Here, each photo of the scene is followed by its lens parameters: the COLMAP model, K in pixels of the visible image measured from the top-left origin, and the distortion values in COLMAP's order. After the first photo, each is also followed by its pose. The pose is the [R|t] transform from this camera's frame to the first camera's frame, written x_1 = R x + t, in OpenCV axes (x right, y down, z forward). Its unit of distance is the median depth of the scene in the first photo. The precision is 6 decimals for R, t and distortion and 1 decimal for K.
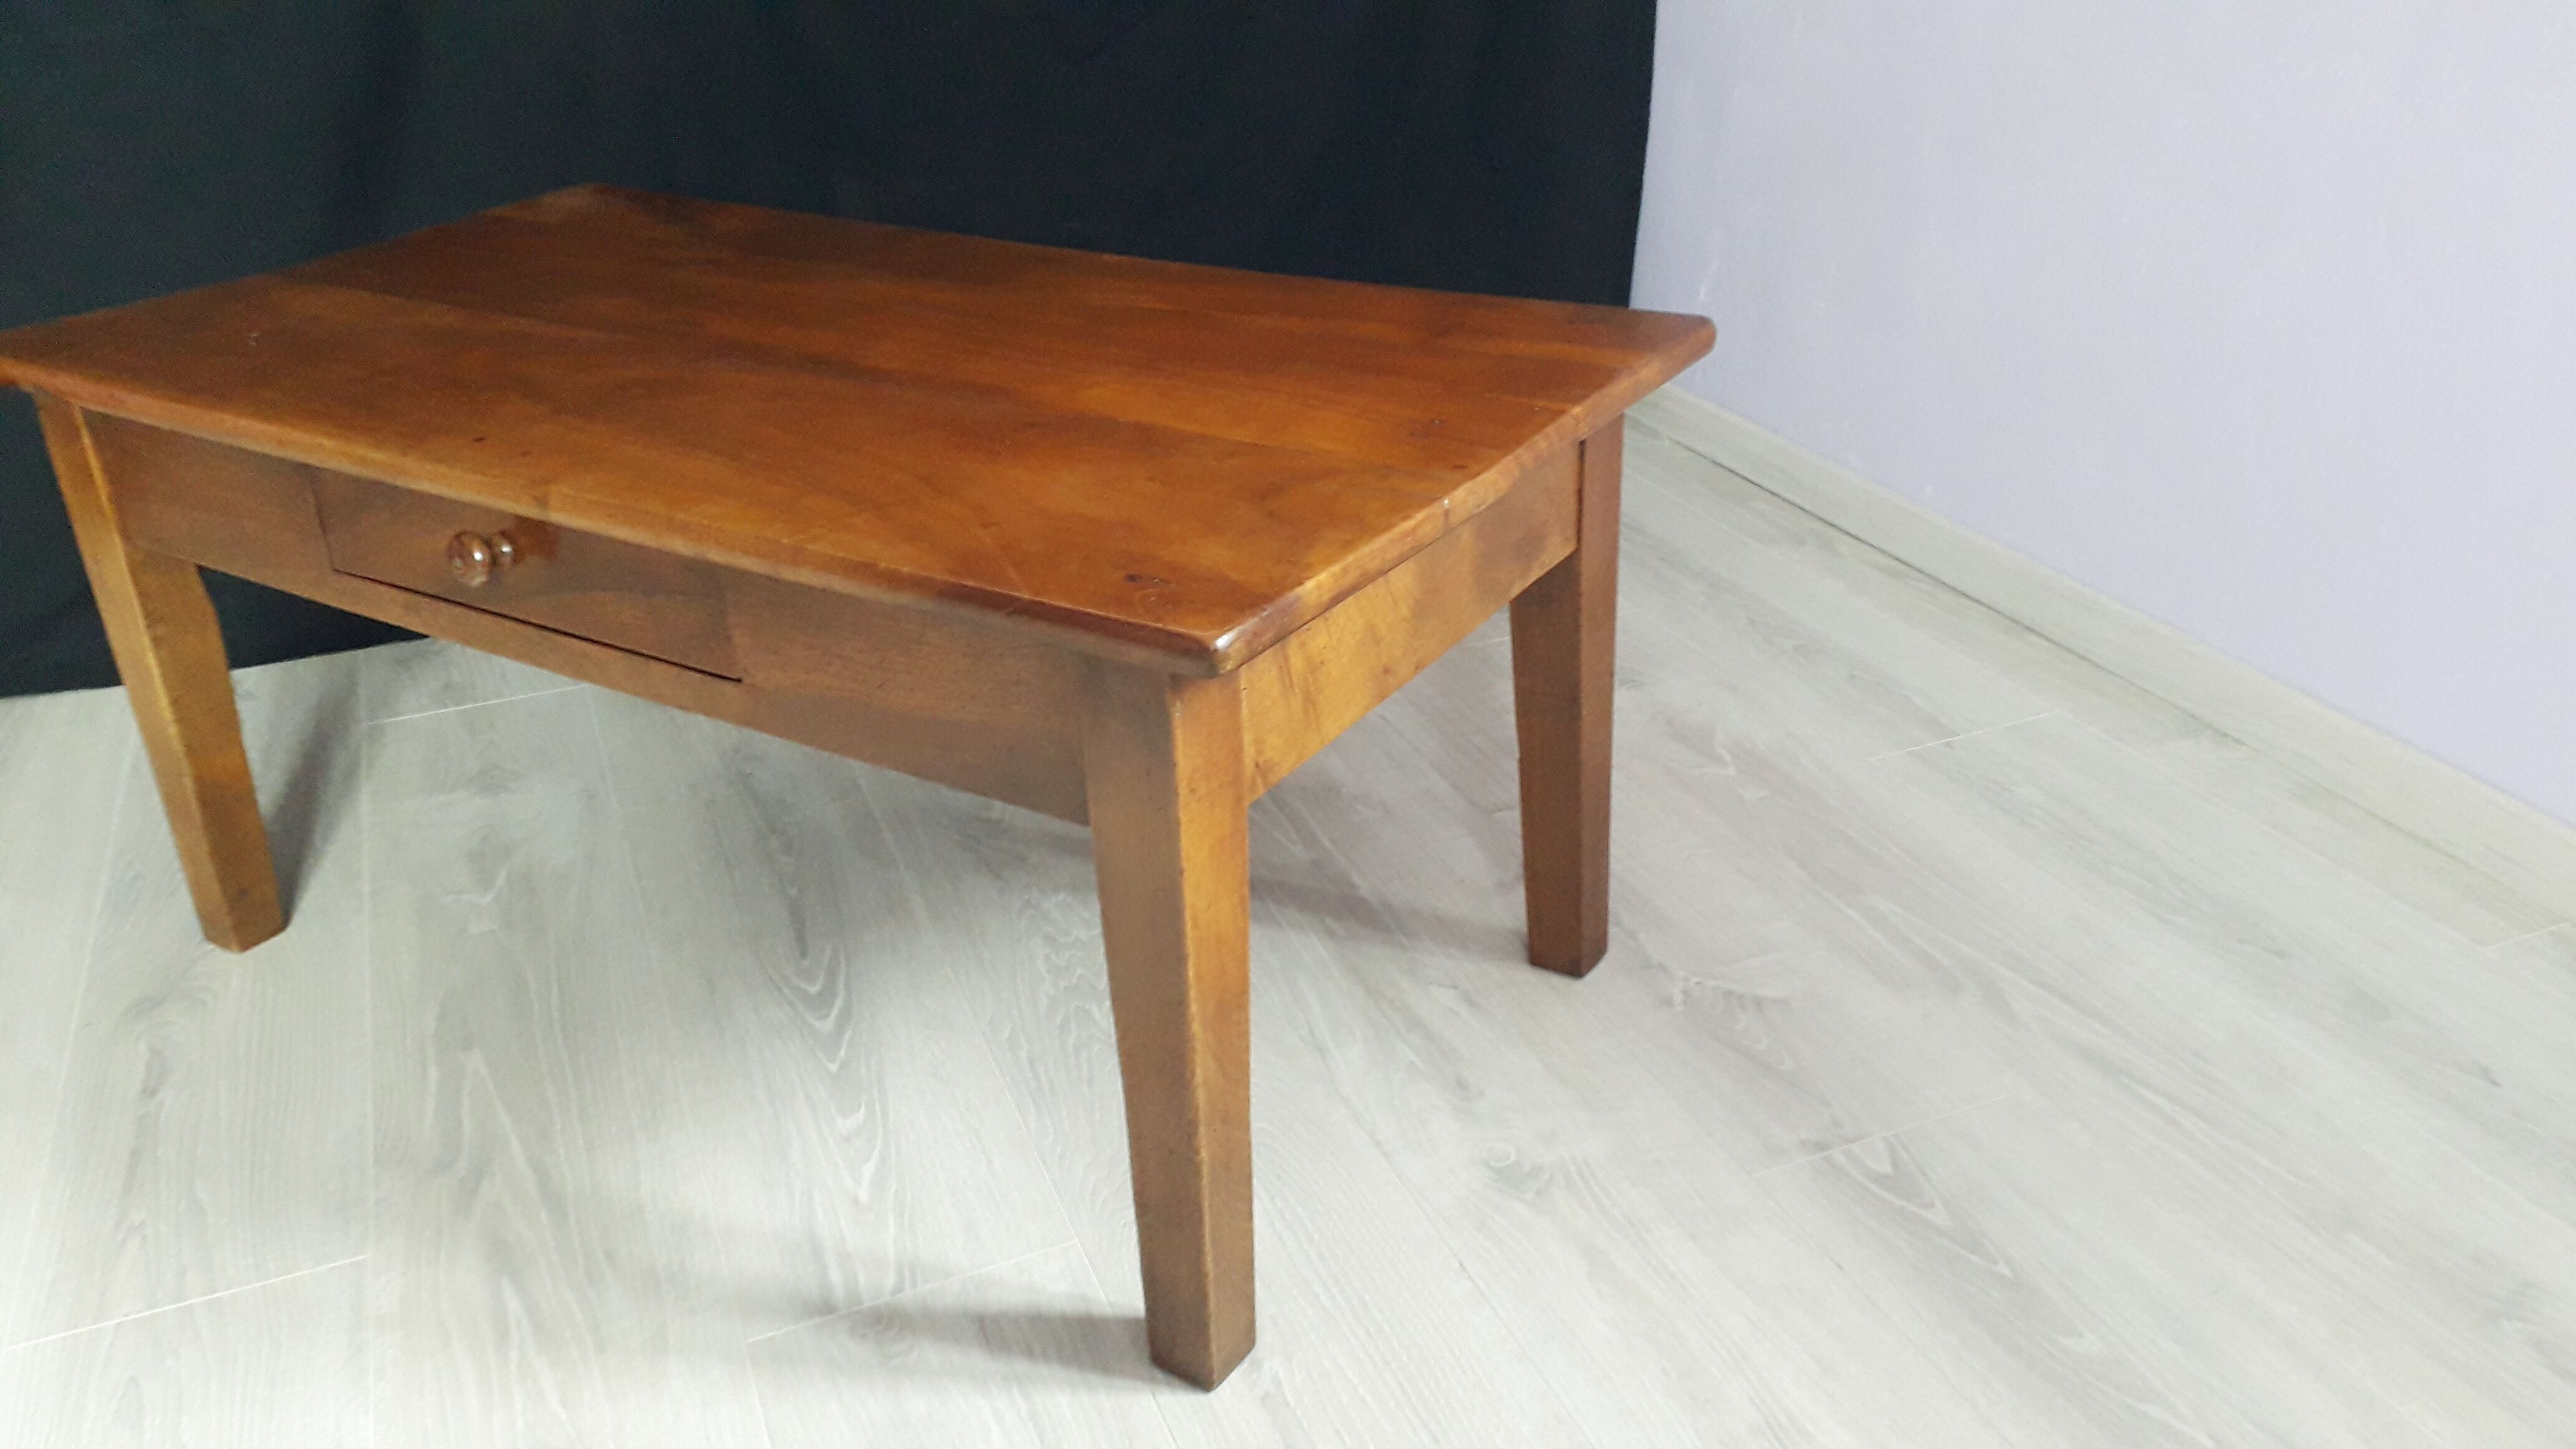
lens RADIAL K [[1968.7, 0, 1271.5], [0, 1968.7, 734.7], [0, 0, 1]] dist [0.030346, -0.049342]
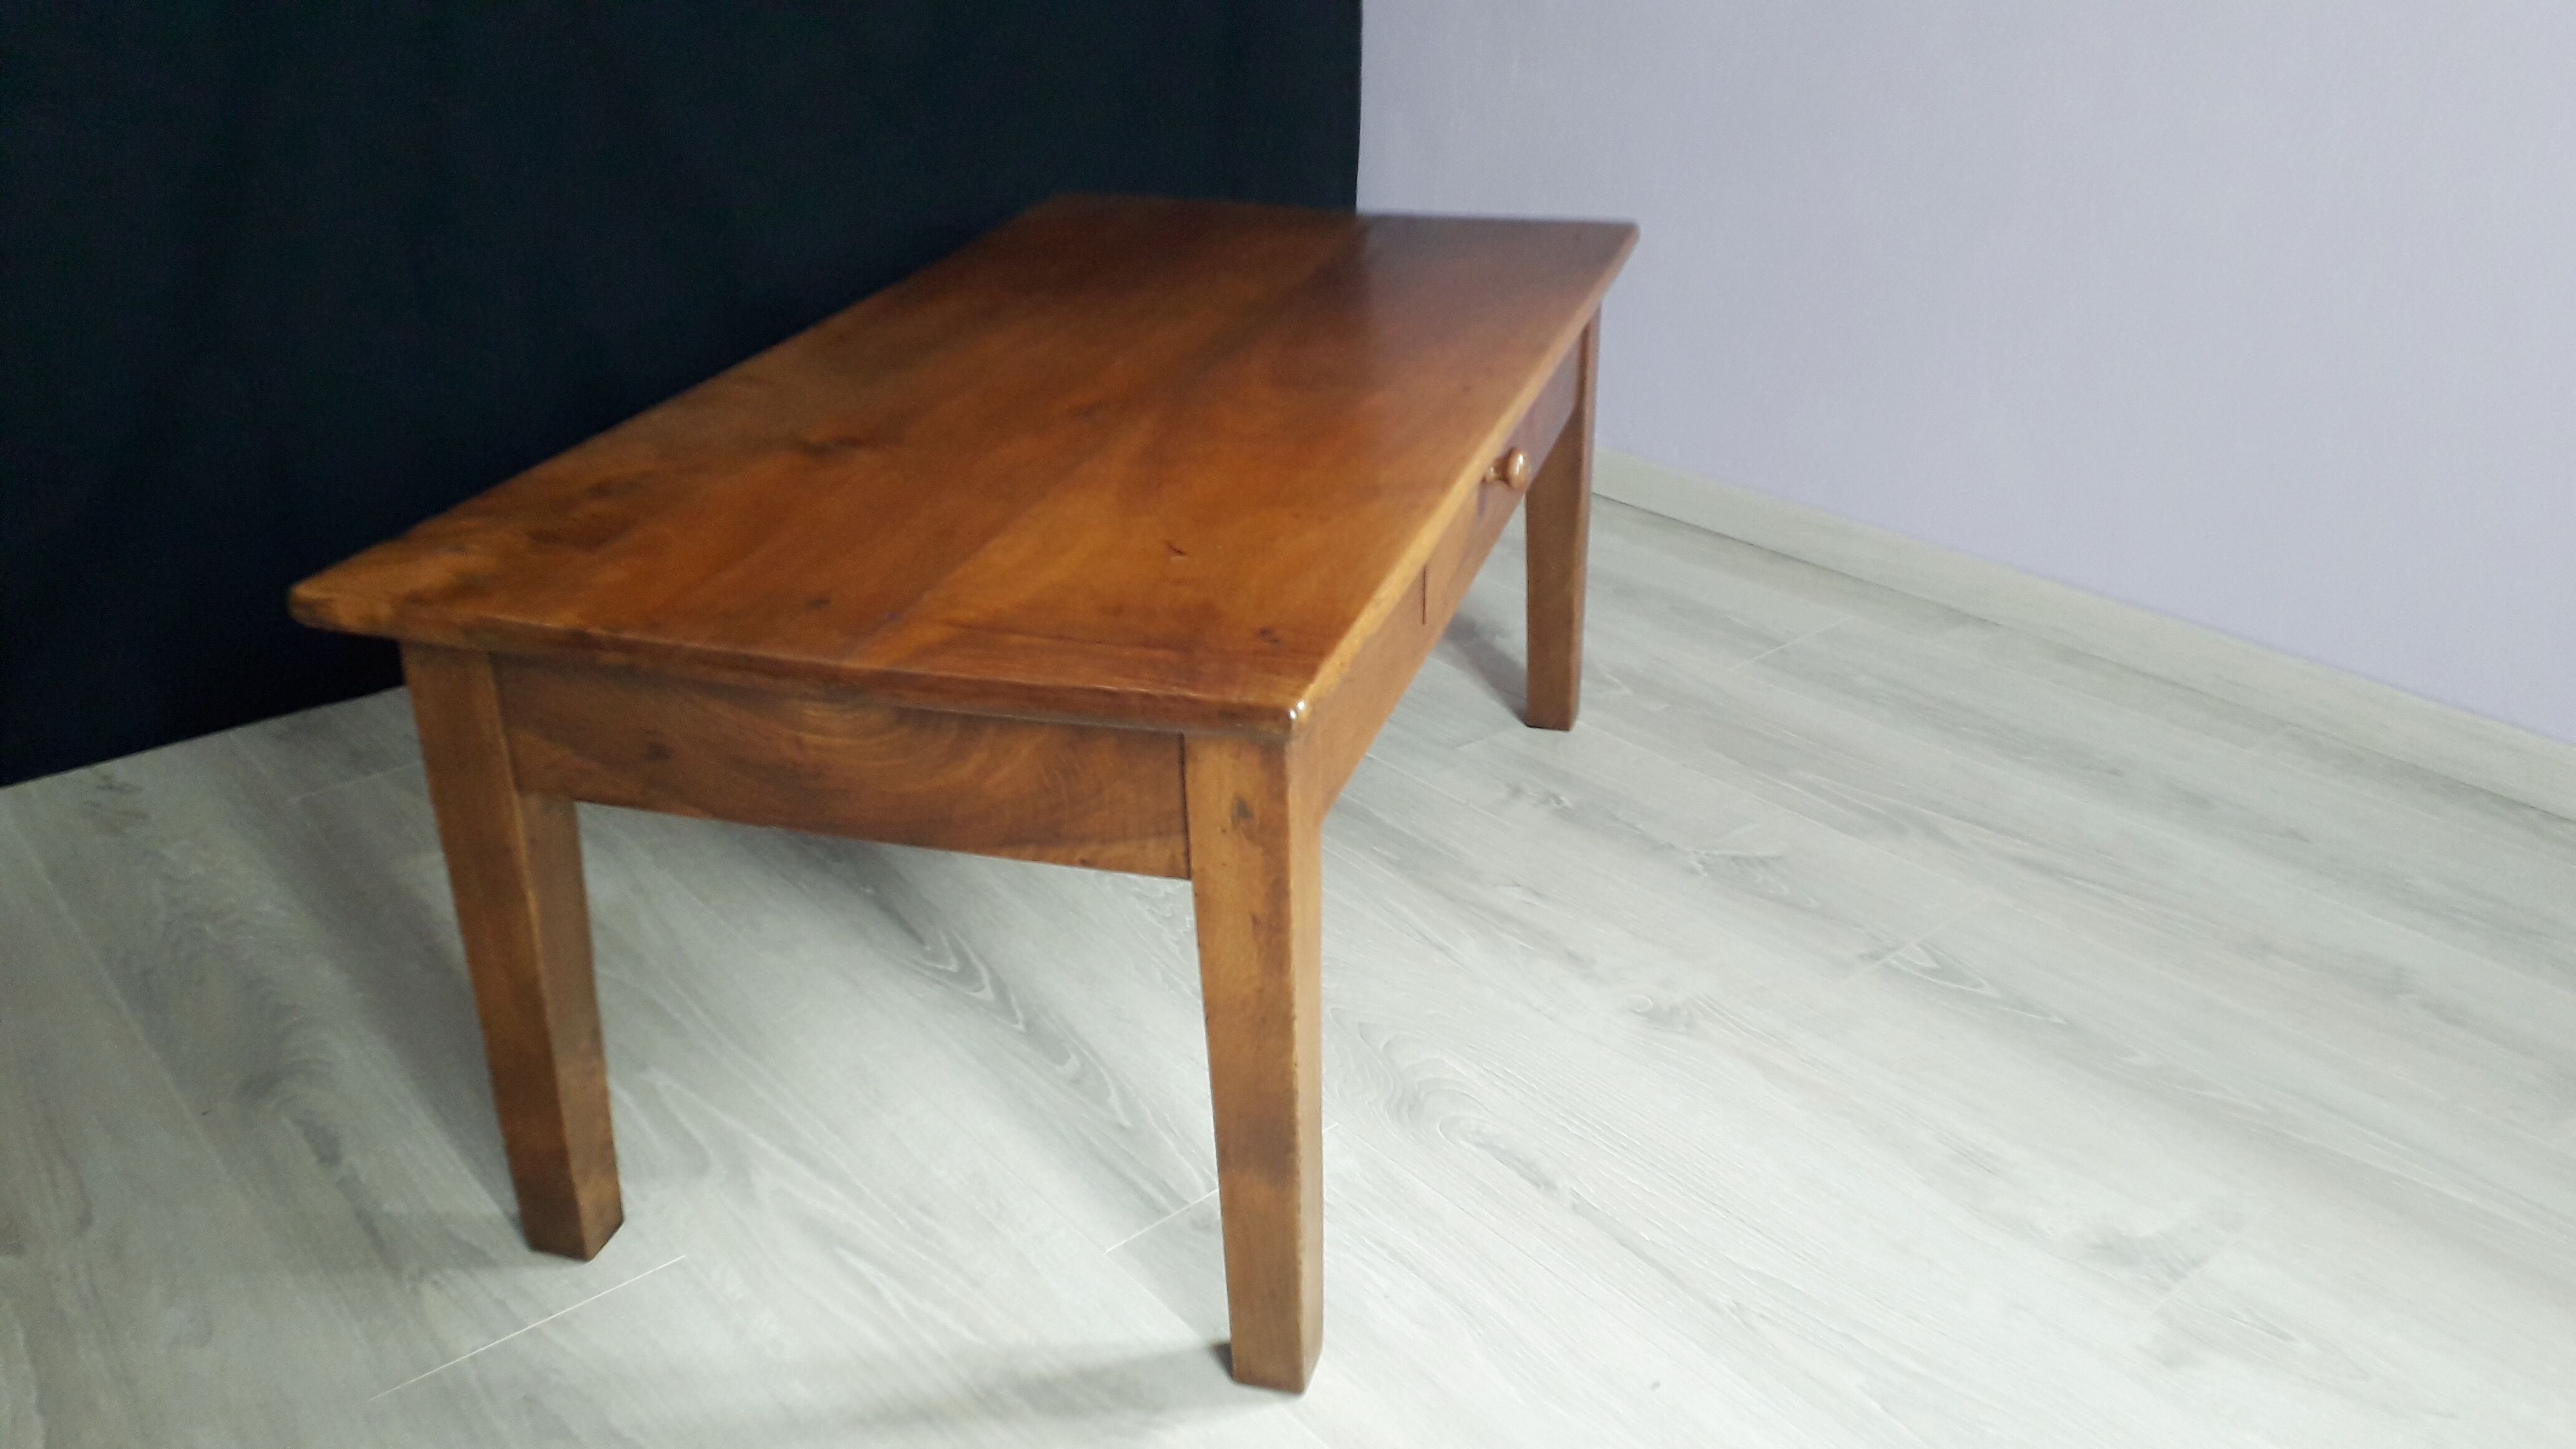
lens RADIAL K [[1968.7, 0, 1251.5], [0, 1968.7, 695.1], [0, 0, 1]] dist [0.030346, -0.049342]
pose [[0.956201, -0.105643, 0.272982, -0.373878], [0.117194, 0.992760, -0.026313, 0.031783], [-0.268226, 0.057152, 0.961659, -0.074059]]
